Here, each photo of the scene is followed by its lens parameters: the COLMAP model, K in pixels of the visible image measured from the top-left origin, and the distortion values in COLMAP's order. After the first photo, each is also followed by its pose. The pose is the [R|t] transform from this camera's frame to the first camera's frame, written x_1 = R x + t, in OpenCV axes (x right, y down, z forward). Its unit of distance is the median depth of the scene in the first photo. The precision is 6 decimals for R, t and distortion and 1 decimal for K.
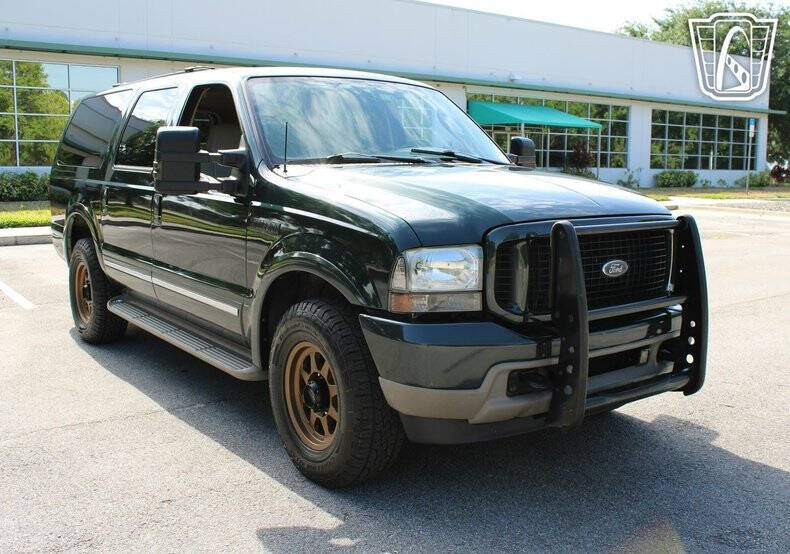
lens RADIAL K [[817.5, 0, 396.2], [0, 817.5, 284.5], [0, 0, 1]] dist [-0.077882, 0.000000]
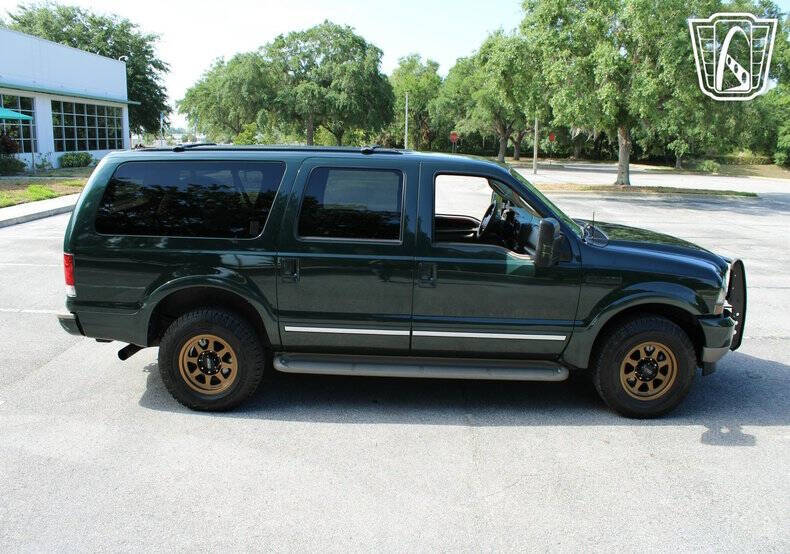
lens RADIAL K [[663.7, 0, 395.4], [0, 663.7, 275.5], [0, 0, 1]] dist [-0.143179, 0.098680]
pose [[0.596044, -0.160221, 0.786804, -1.484971], [0.104213, 0.987038, 0.122049, -0.293806], [-0.796160, 0.009248, 0.605015, 0.576533]]
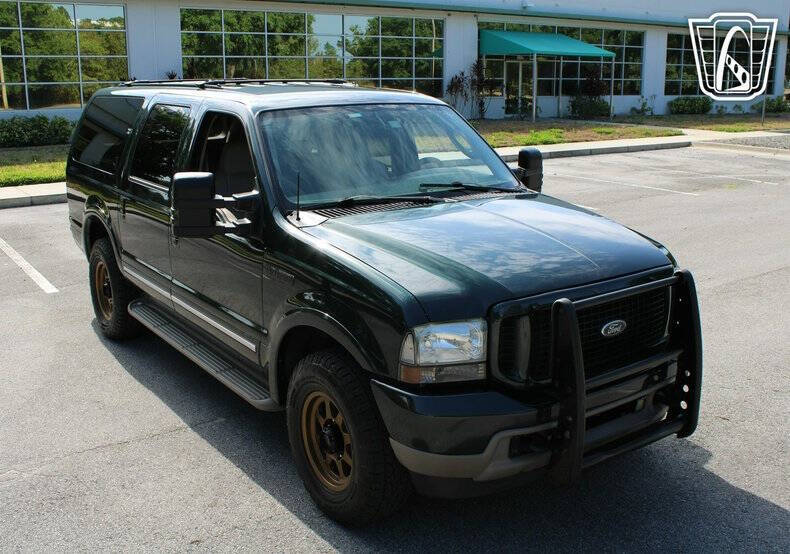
lens RADIAL K [[817.5, 0, 393.8], [0, 817.5, 278.4], [0, 0, 1]] dist [-0.077882, 0.000000]
pose [[0.999831, -0.005137, -0.017663, 0.003833], [0.006809, 0.995362, 0.095956, -0.175694], [0.017089, -0.096060, 0.995229, -0.040208]]
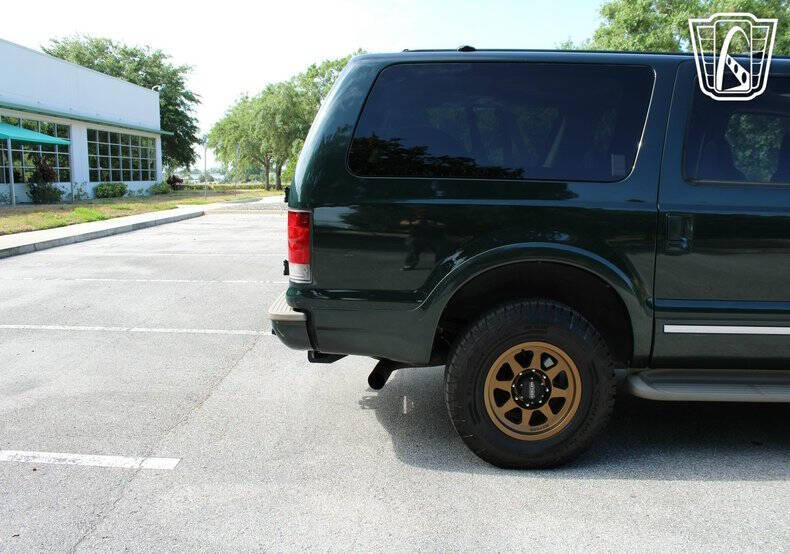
lens RADIAL K [[663.7, 0, 389.5], [0, 663.7, 278.0], [0, 0, 1]] dist [-0.143179, 0.098680]
pose [[0.615783, -0.125093, 0.777922, -1.414573], [0.119543, 0.990720, 0.064685, -0.202373], [-0.778795, 0.053163, 0.625022, 1.333438]]
